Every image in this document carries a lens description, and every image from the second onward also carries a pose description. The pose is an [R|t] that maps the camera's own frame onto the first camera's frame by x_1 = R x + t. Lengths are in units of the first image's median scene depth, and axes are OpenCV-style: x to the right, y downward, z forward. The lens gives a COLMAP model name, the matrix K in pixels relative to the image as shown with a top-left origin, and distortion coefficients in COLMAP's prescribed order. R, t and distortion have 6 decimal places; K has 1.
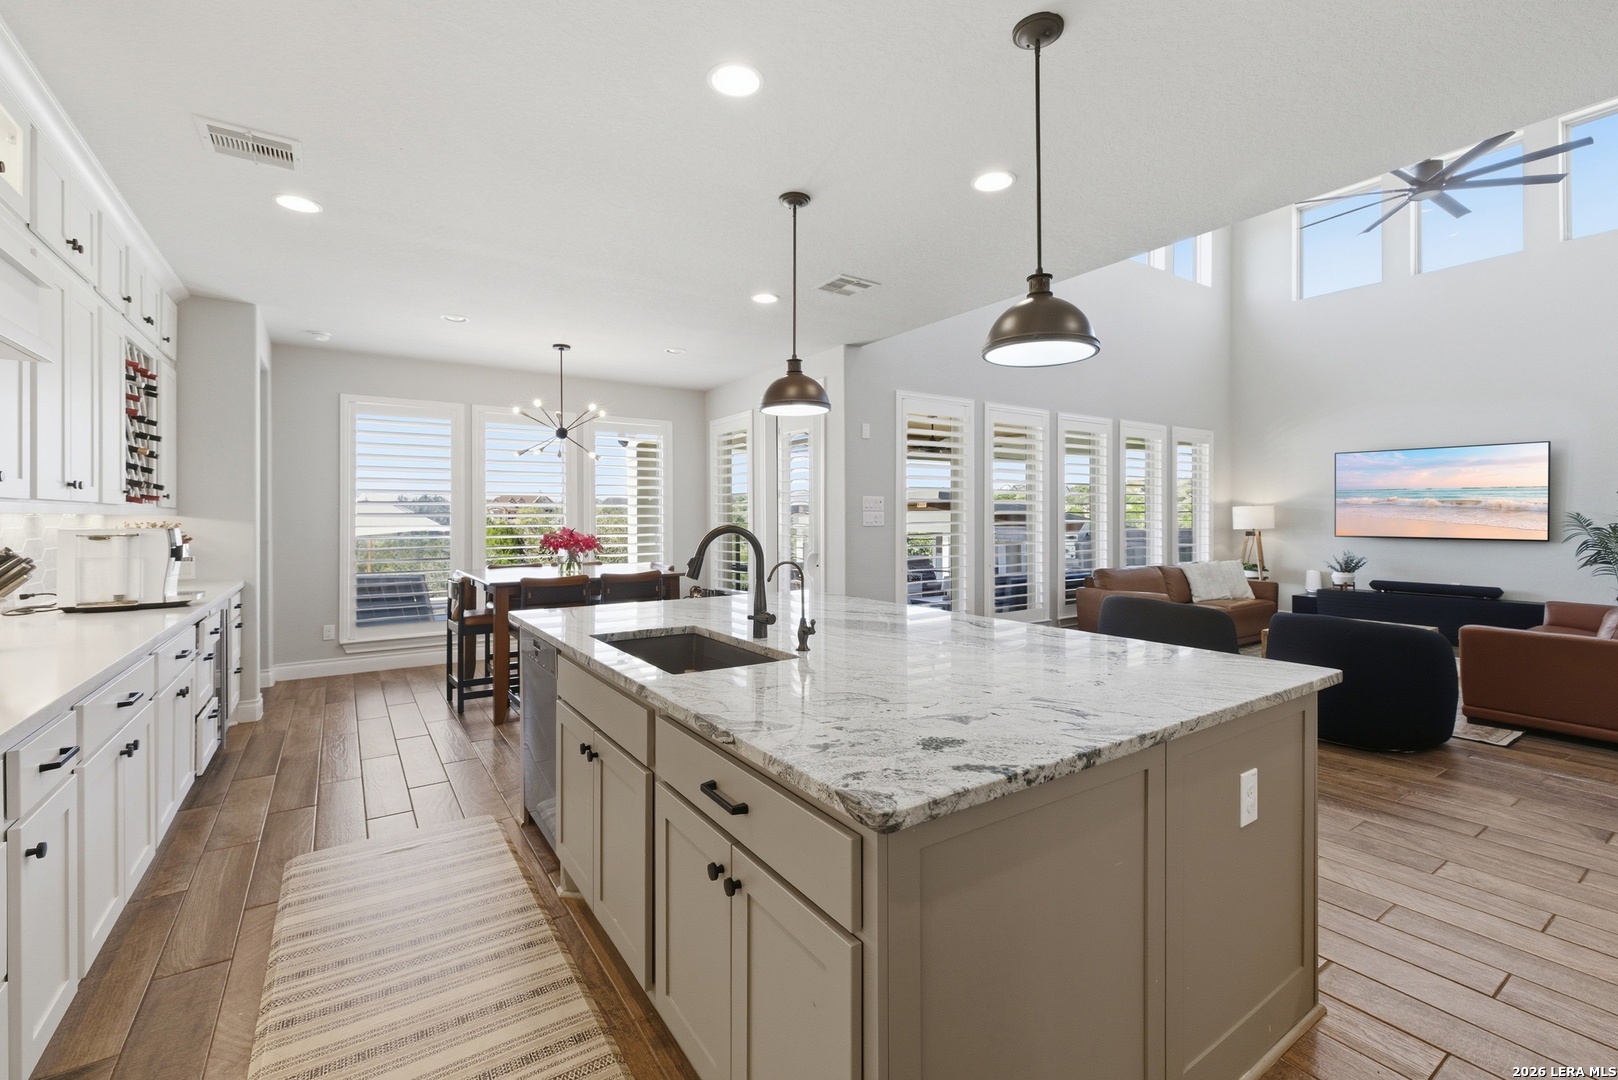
lens RADIAL K [[689.7, 0, 800.1], [0, 689.7, 515.4], [0, 0, 1]] dist [0.002991, -0.000804]
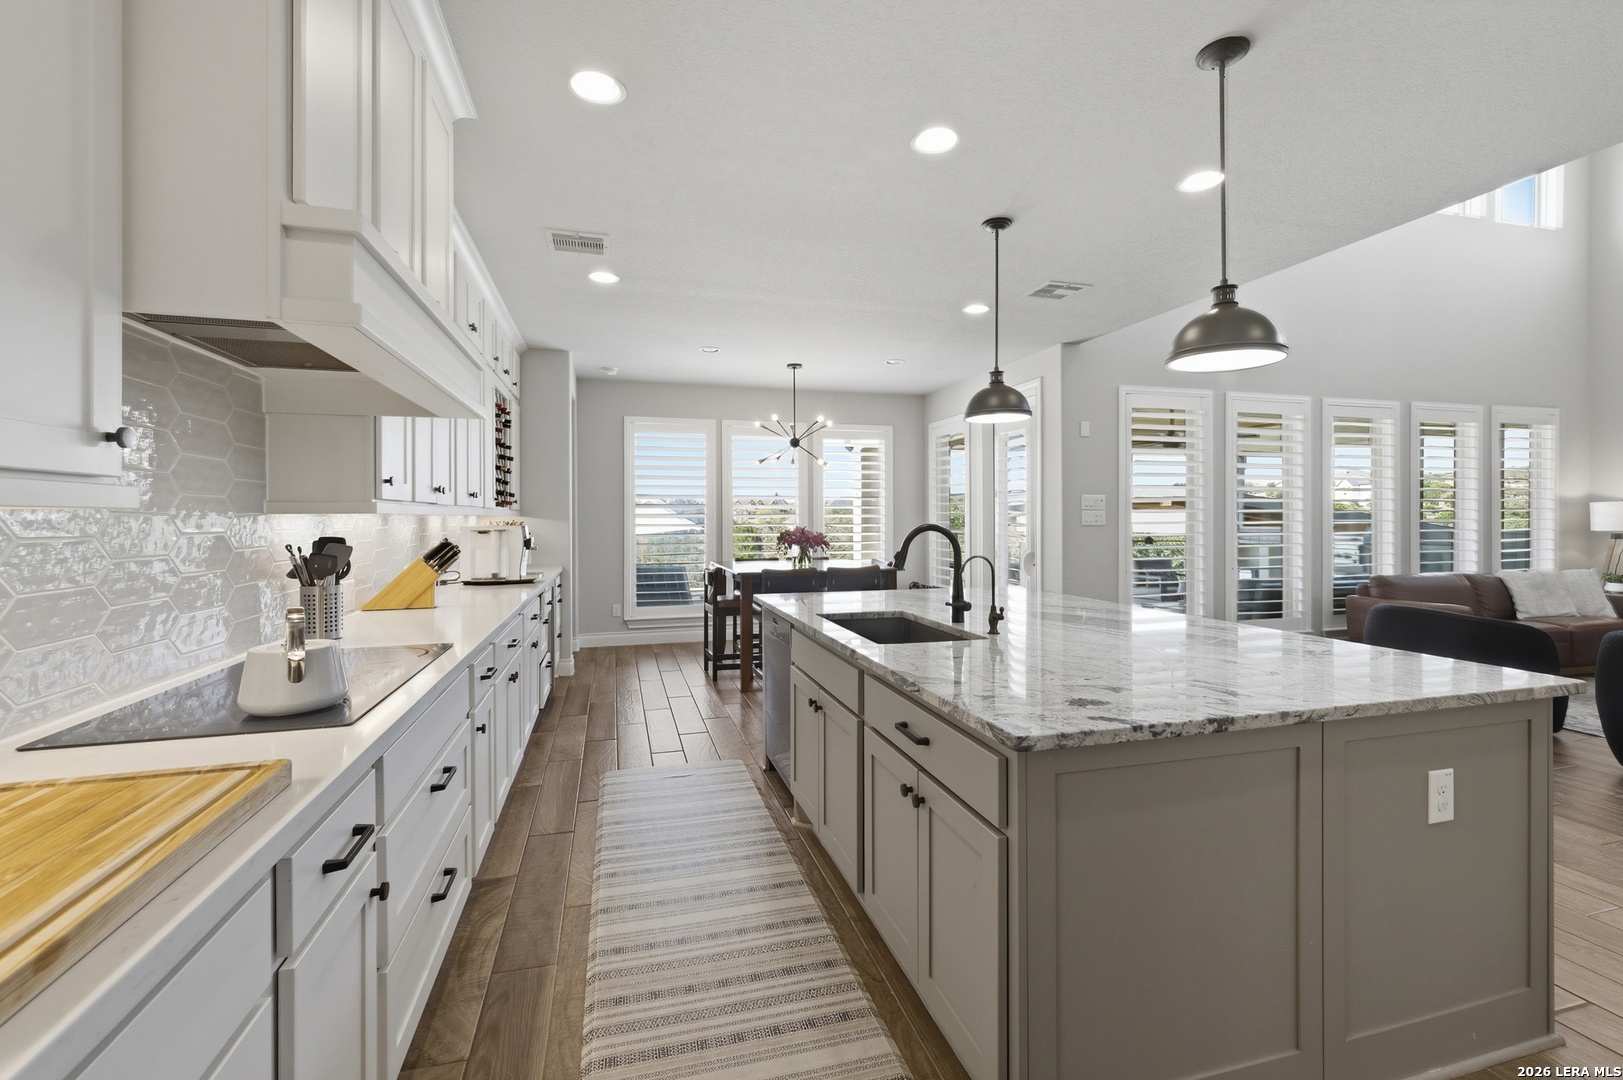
lens RADIAL K [[691.8, 0, 804.6], [0, 691.8, 519.1], [0, 0, 1]] dist [0.002991, -0.000804]
pose [[0.949308, -0.000349, -0.314349, 0.044341], [0.002475, 0.999977, 0.006364, -0.001449], [0.314339, -0.006820, 0.949286, -0.122699]]
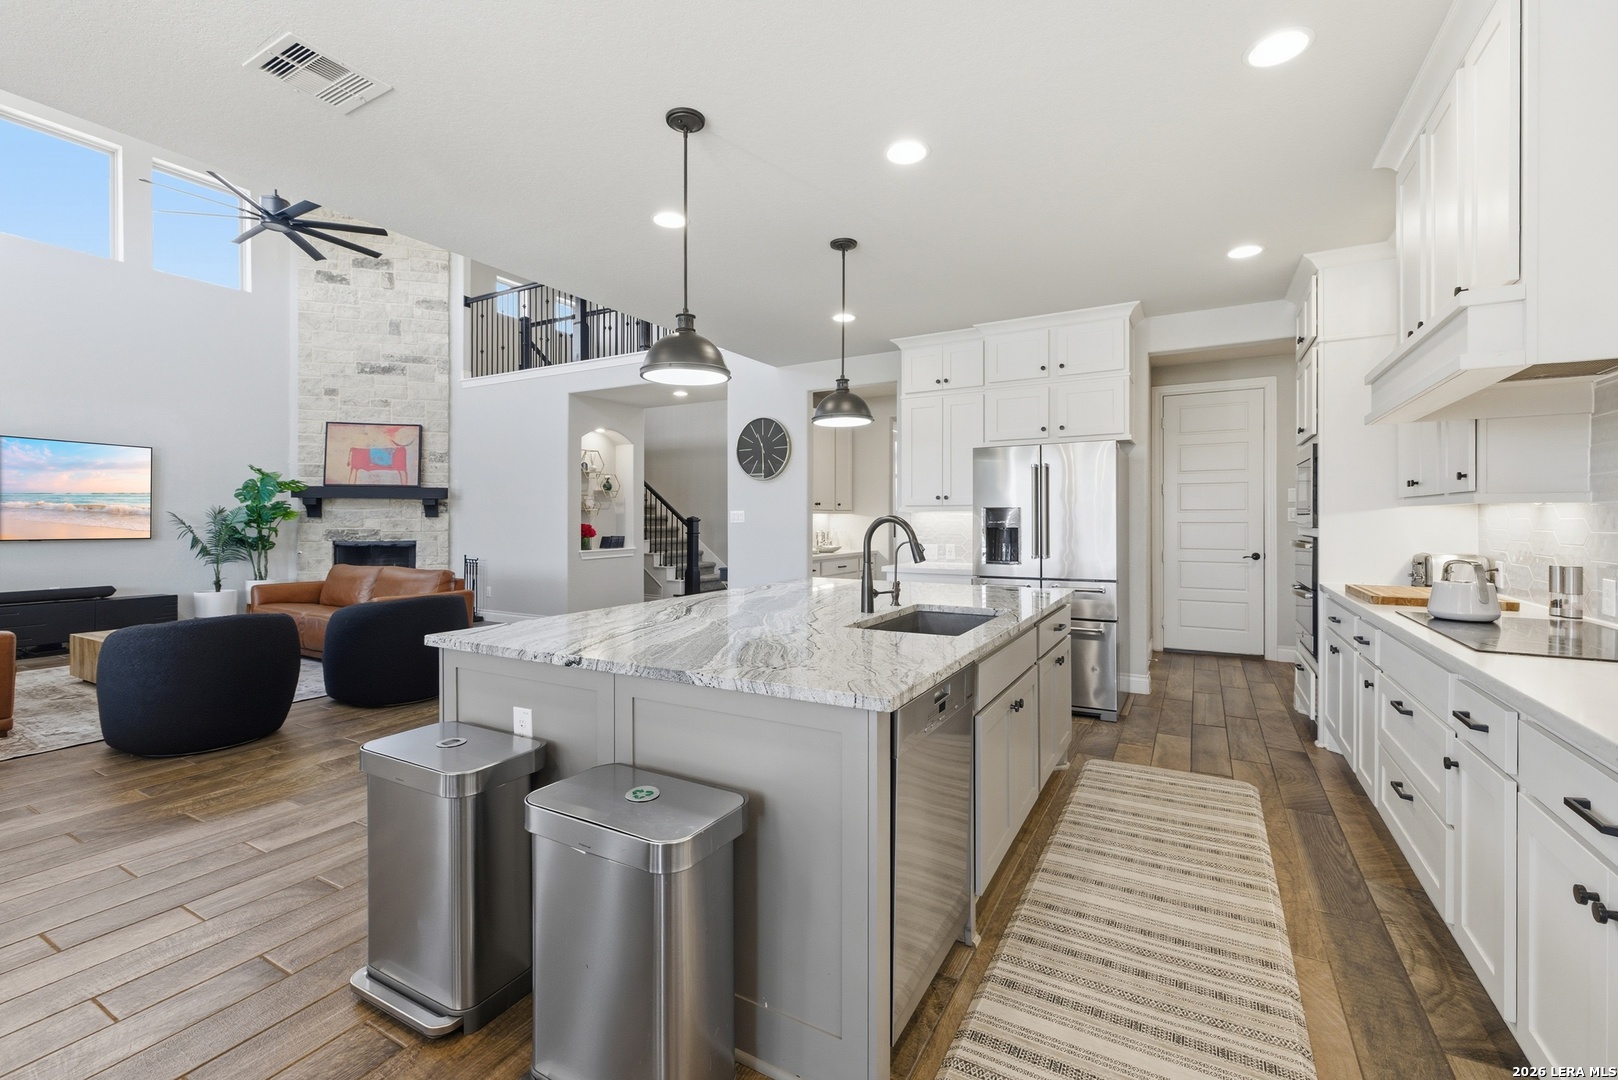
lens RADIAL K [[689.7, 0, 809.2], [0, 689.7, 528.7], [0, 0, 1]] dist [0.002991, -0.000804]
pose [[-0.454106, -0.004698, 0.890935, -0.773294], [0.003451, 0.999969, 0.007032, 0.020482], [-0.890941, 0.006268, -0.454076, 1.195970]]
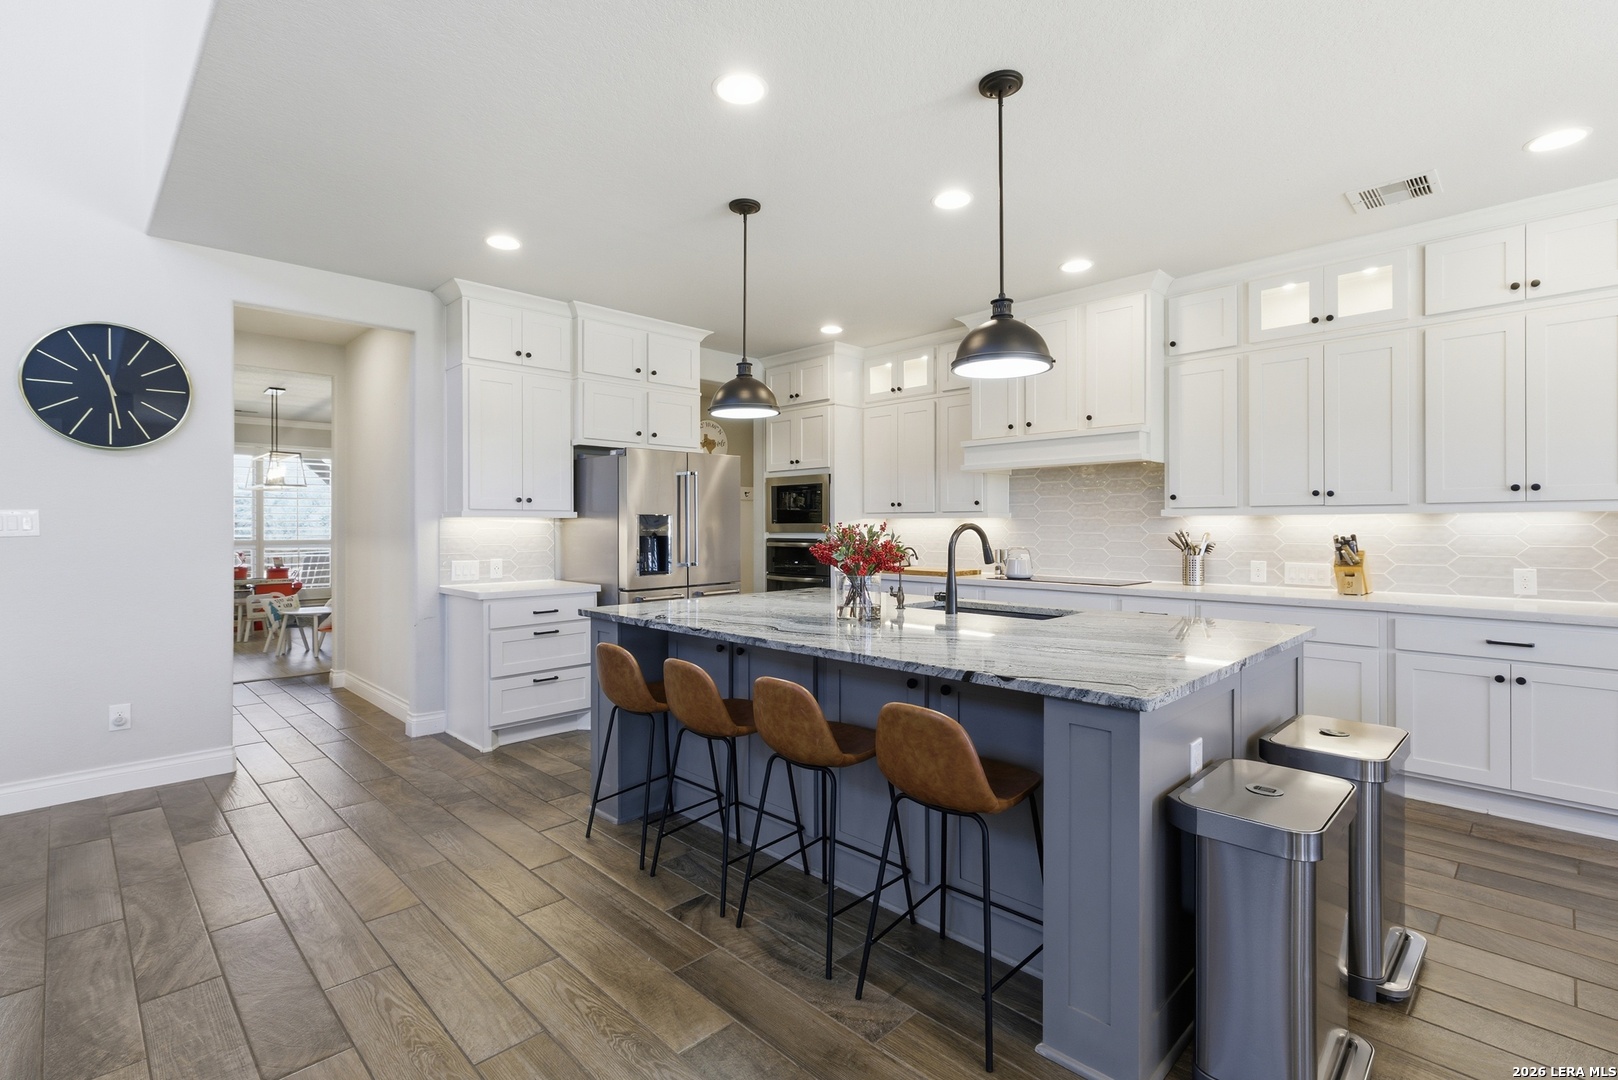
lens RADIAL K [[737.1, 0, 801.6], [0, 737.1, 527.3], [0, 0, 1]] dist [0.005591, -0.001027]
pose [[-0.981374, 0.010177, -0.191837, 0.304719], [0.009377, 0.999943, 0.005078, 0.008283], [0.191878, 0.003185, -0.981414, 1.646160]]
